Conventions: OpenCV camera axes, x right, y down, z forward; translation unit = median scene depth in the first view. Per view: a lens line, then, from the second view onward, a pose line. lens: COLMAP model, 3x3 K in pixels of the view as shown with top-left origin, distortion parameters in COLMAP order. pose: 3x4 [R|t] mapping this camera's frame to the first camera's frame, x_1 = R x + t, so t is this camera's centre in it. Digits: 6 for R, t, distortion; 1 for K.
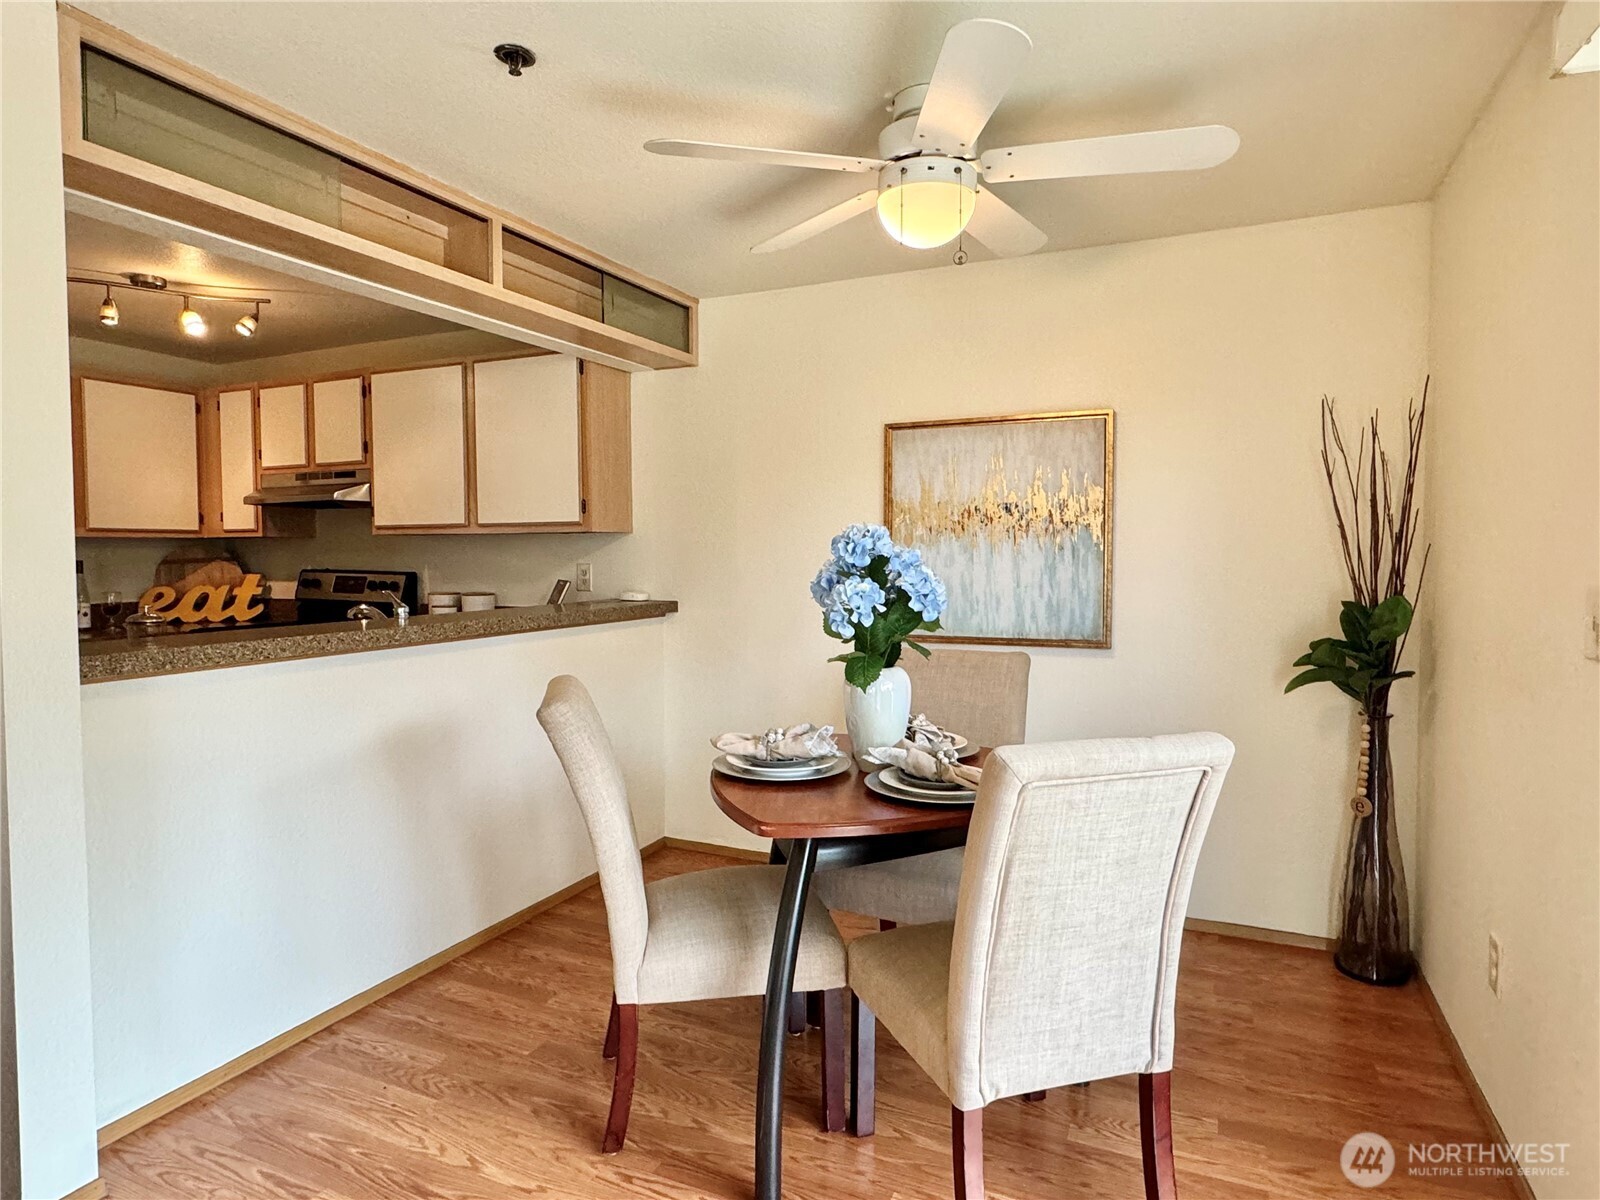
lens RADIAL K [[938.0, 0, 800.0], [0, 938.0, 600.0], [0, 0, 1]] dist [-0.001963, 0.001163]
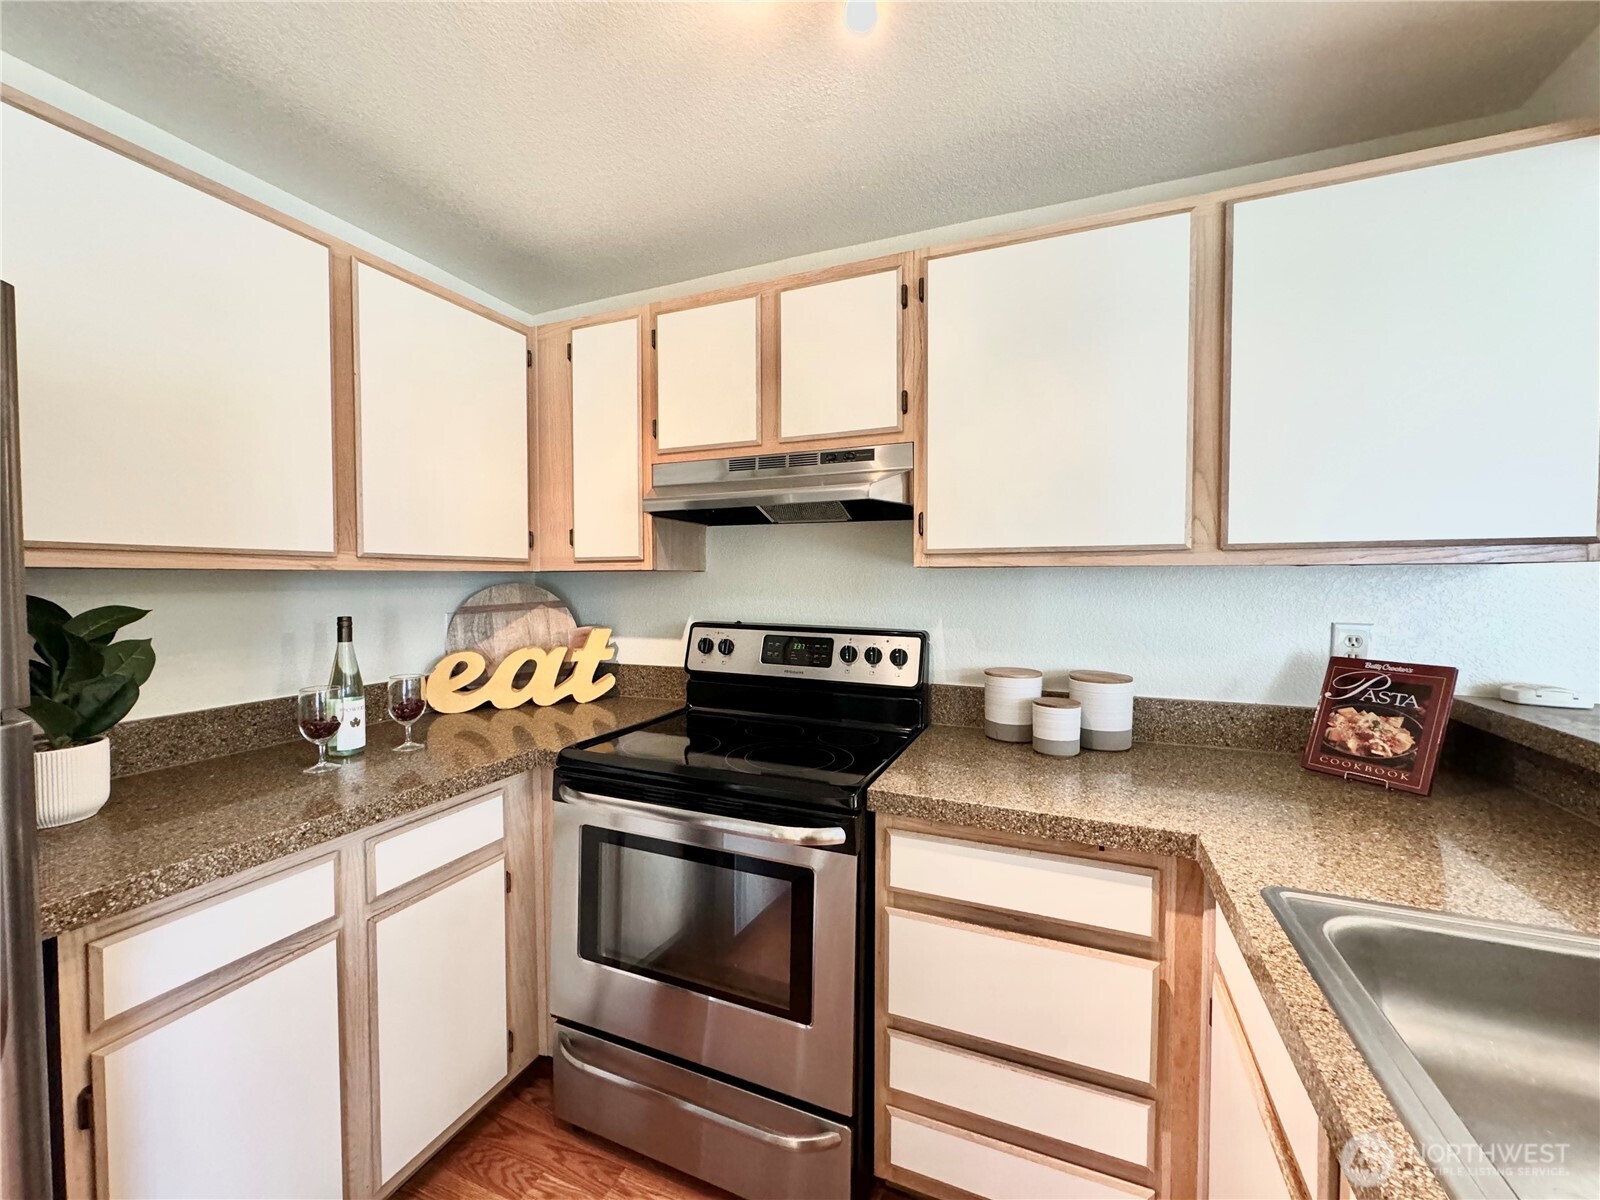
lens RADIAL K [[637.2, 0, 800.0], [0, 637.2, 600.0], [0, 0, 1]] dist [-0.000377, -0.000008]
pose [[0.998939, -0.000190, 0.046048, -0.620207], [0.001123, 0.999795, -0.020233, -0.050197], [-0.046035, 0.020263, 0.998734, 0.742059]]
